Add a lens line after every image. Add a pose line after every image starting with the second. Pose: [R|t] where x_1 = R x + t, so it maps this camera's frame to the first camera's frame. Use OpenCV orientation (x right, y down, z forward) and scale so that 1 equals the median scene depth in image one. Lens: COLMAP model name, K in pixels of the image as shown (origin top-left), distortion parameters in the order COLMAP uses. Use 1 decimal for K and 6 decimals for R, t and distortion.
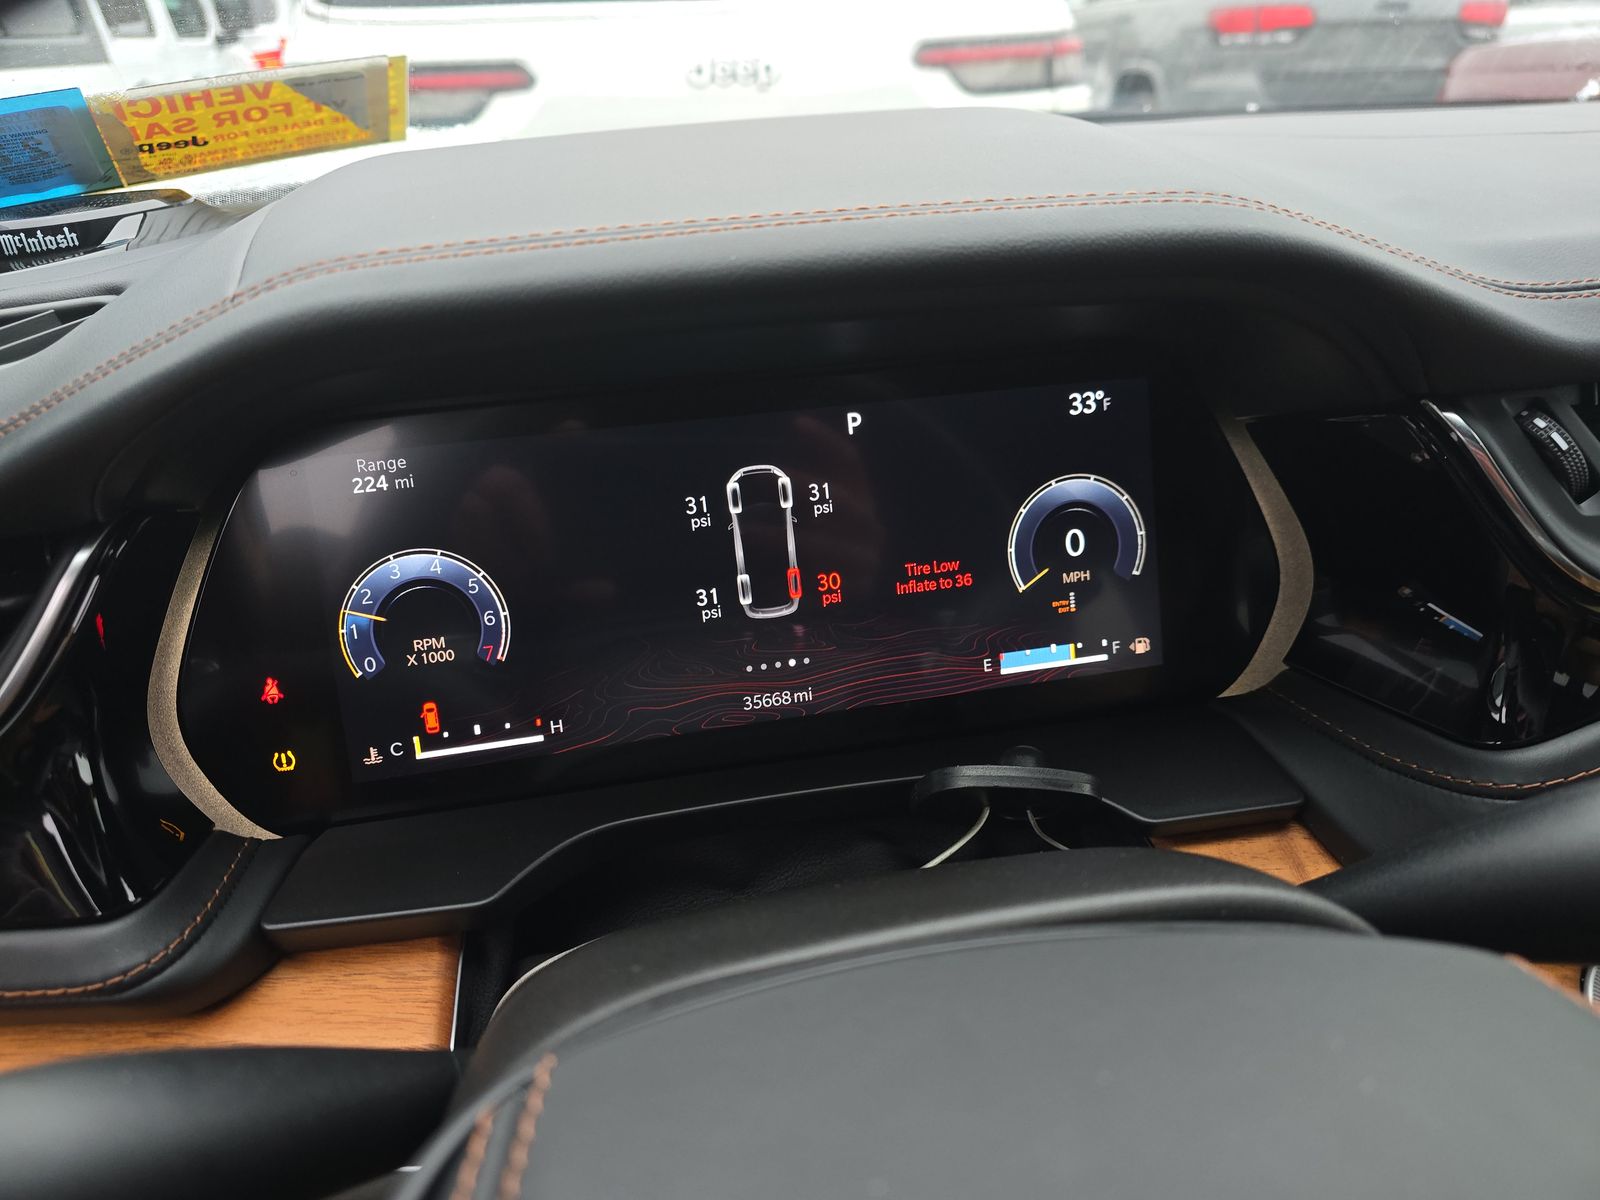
lens RADIAL K [[1122.5, 0, 800.0], [0, 1122.5, 600.0], [0, 0, 1]] dist [0.028351, -0.001367]
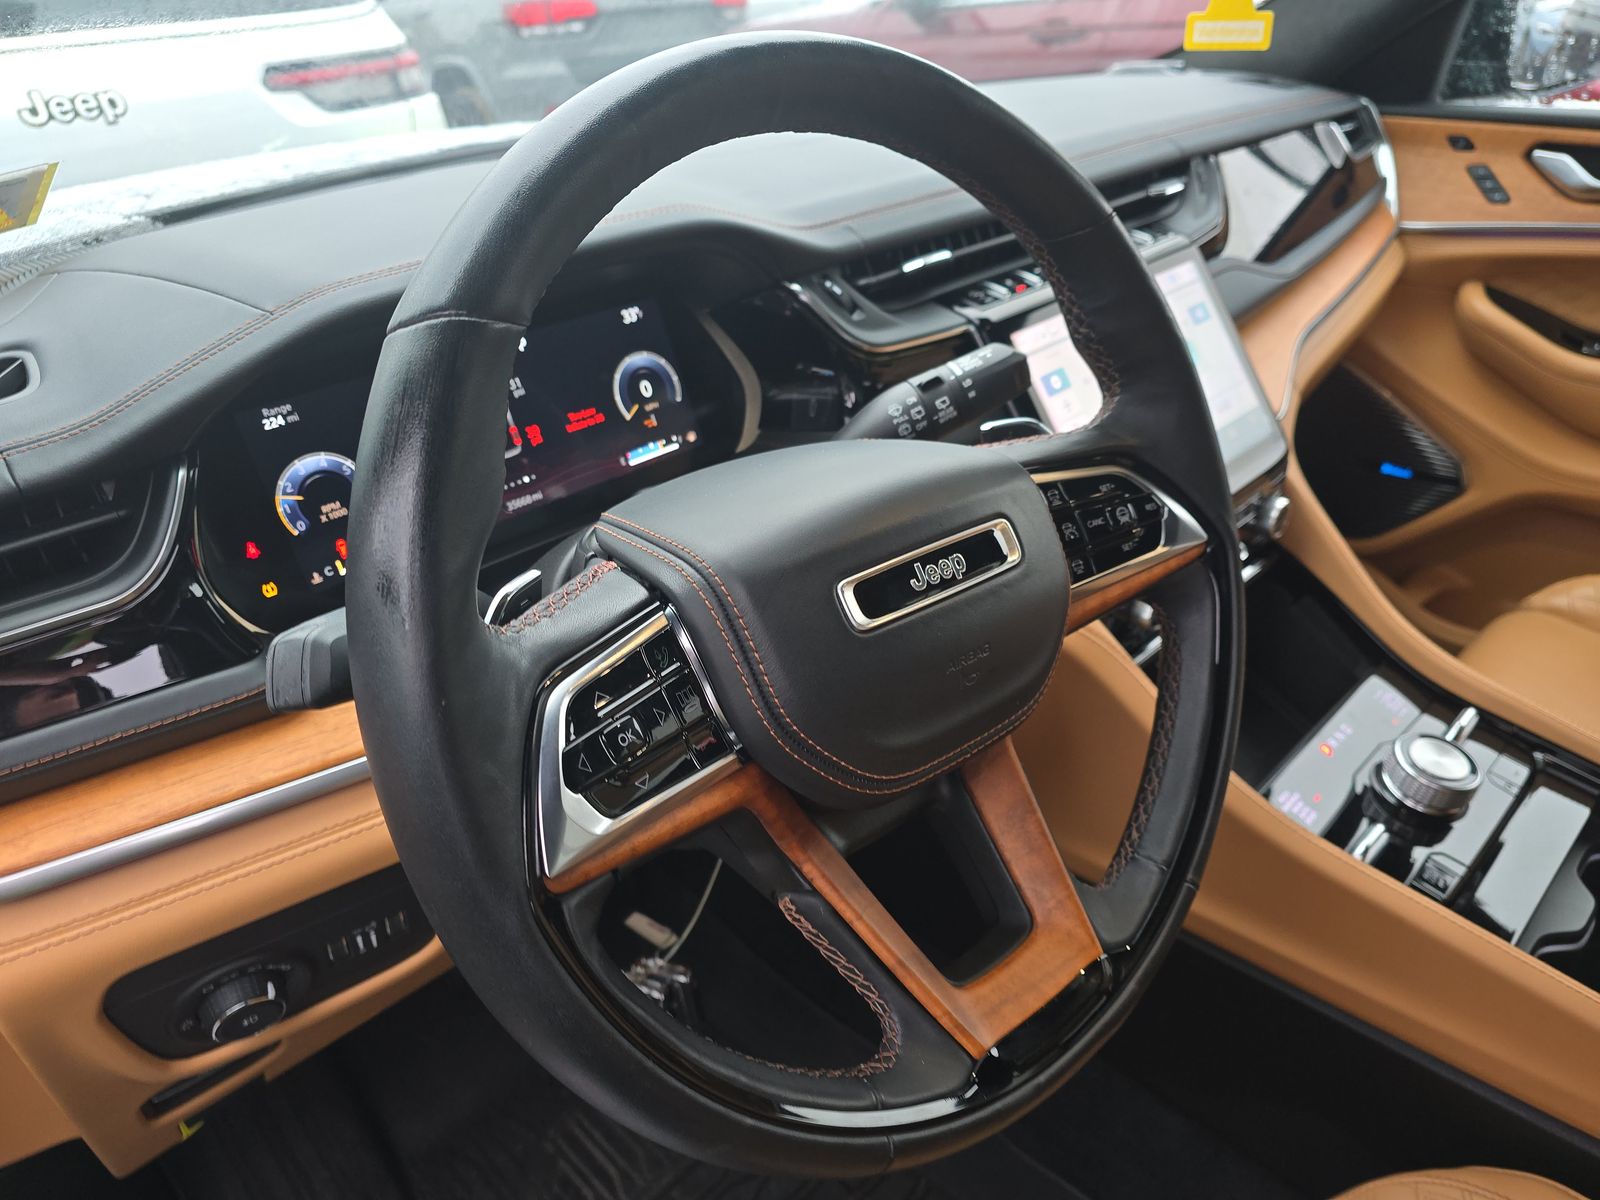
lens RADIAL K [[1122.5, 0, 800.0], [0, 1122.5, 600.0], [0, 0, 1]] dist [0.028351, -0.001367]
pose [[0.855027, -0.276980, 0.438419, -0.474351], [0.273943, 0.959073, 0.071657, 0.231190], [-0.440323, 0.058833, 0.895910, -0.808544]]
